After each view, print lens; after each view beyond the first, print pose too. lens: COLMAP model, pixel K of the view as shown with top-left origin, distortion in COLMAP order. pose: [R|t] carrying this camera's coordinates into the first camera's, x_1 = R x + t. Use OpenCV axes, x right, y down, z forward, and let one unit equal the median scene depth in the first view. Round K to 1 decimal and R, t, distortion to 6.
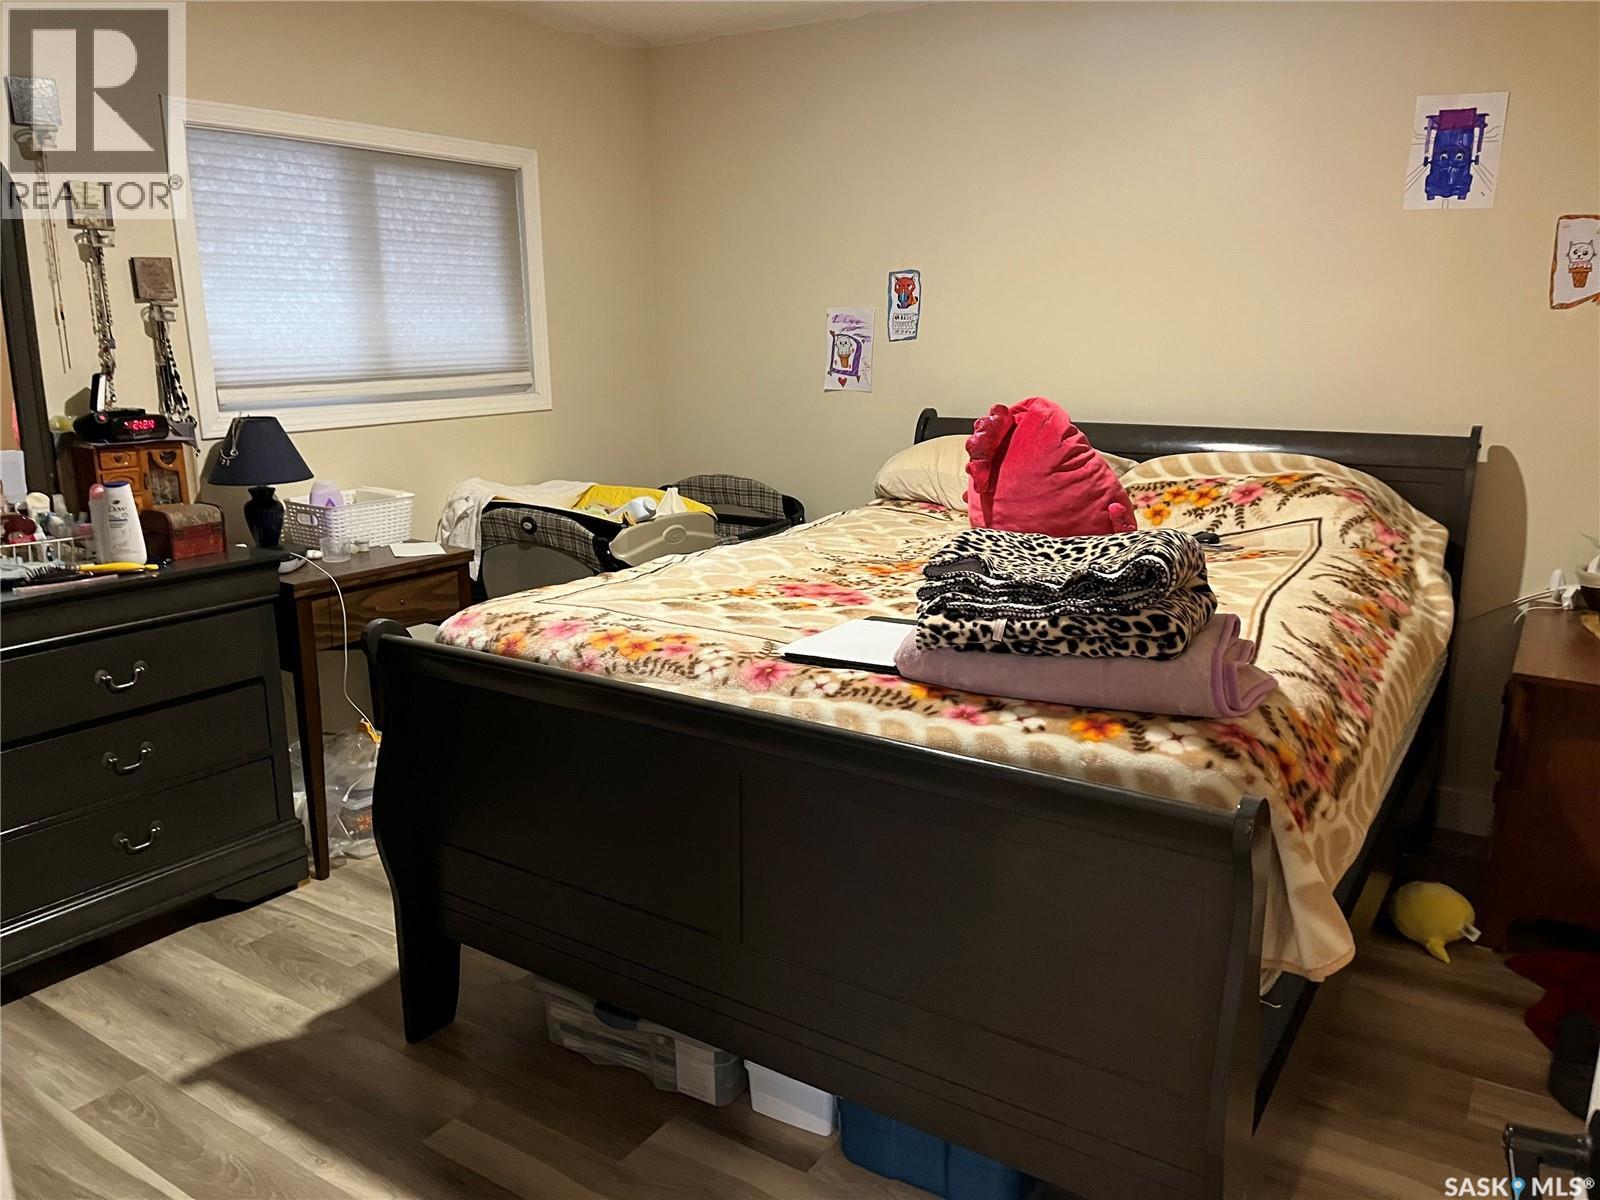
lens RADIAL K [[1200.0, 0, 798.5], [0, 1200.0, 601.4], [0, 0, 1]] dist [0.054071, -0.074504]
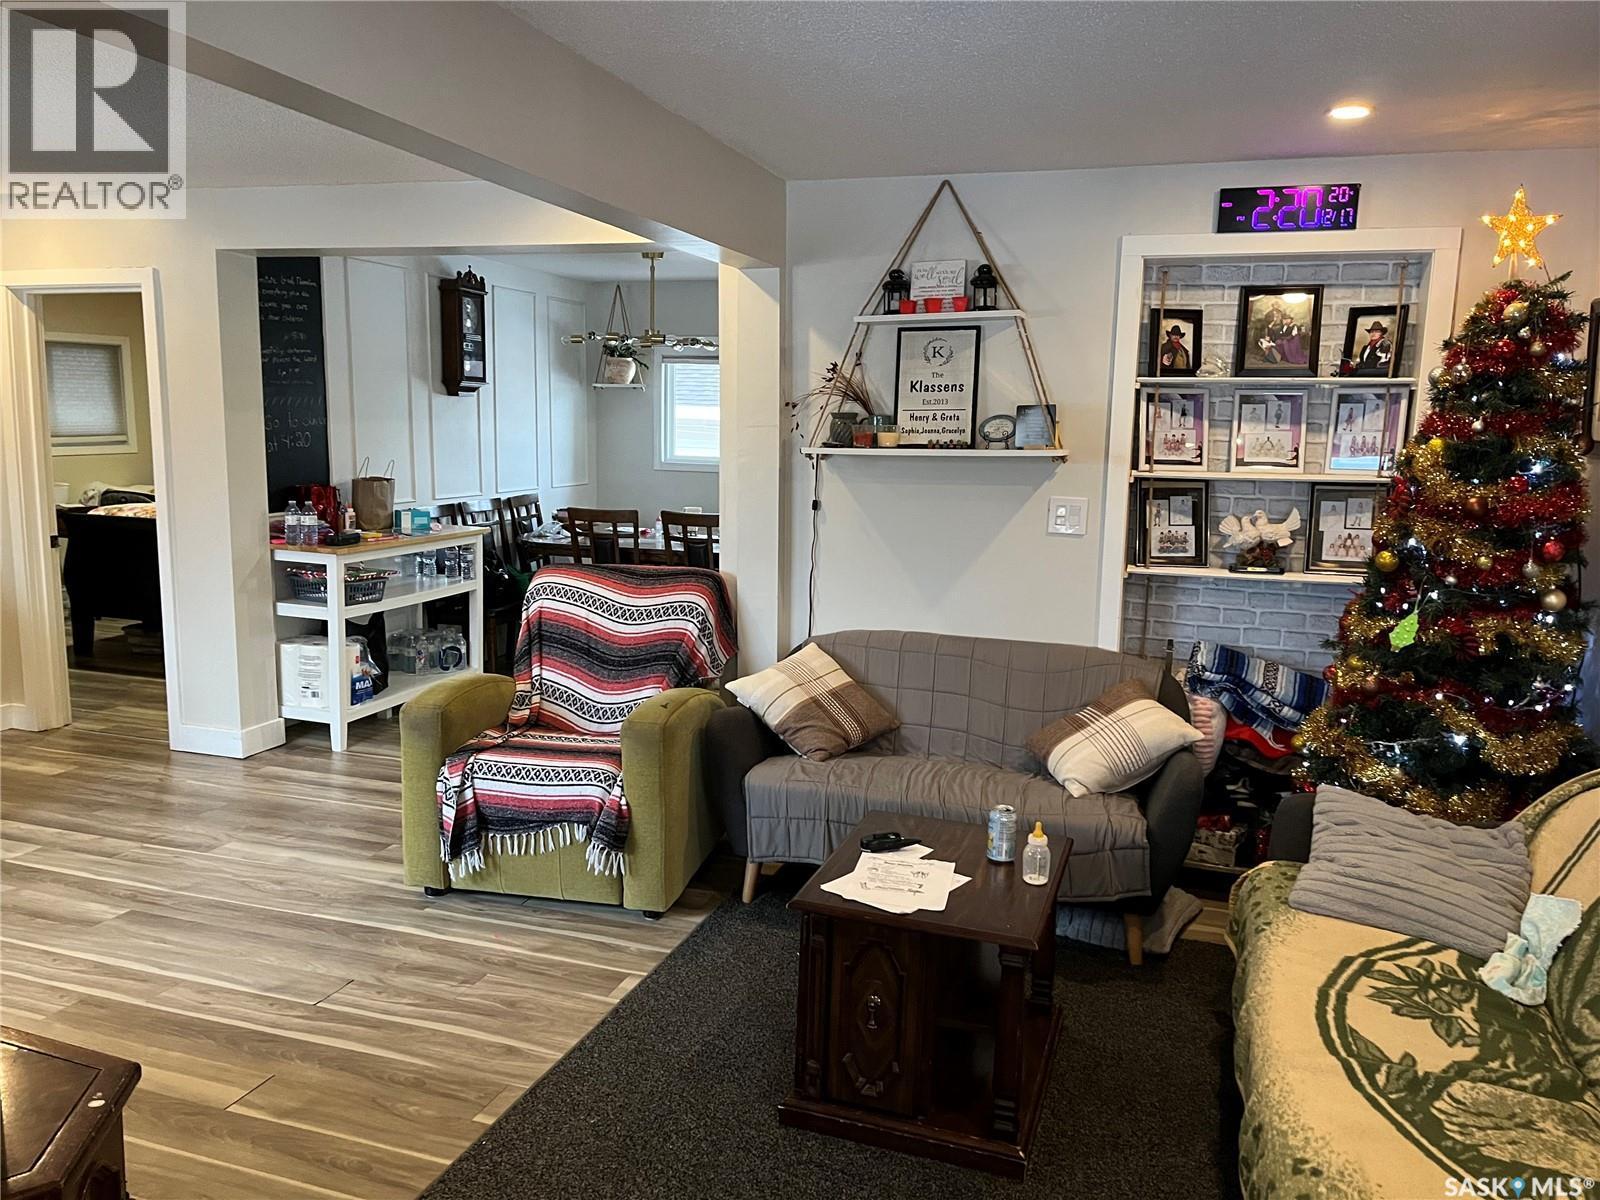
lens RADIAL K [[1200.0, 0, 795.7], [0, 1200.0, 605.8], [0, 0, 1]] dist [0.054071, -0.074504]
pose [[0.962964, -0.015344, 0.269193, 0.358425], [0.031258, 0.998001, -0.054932, 0.282908], [-0.267812, 0.061312, 0.961518, -1.448602]]
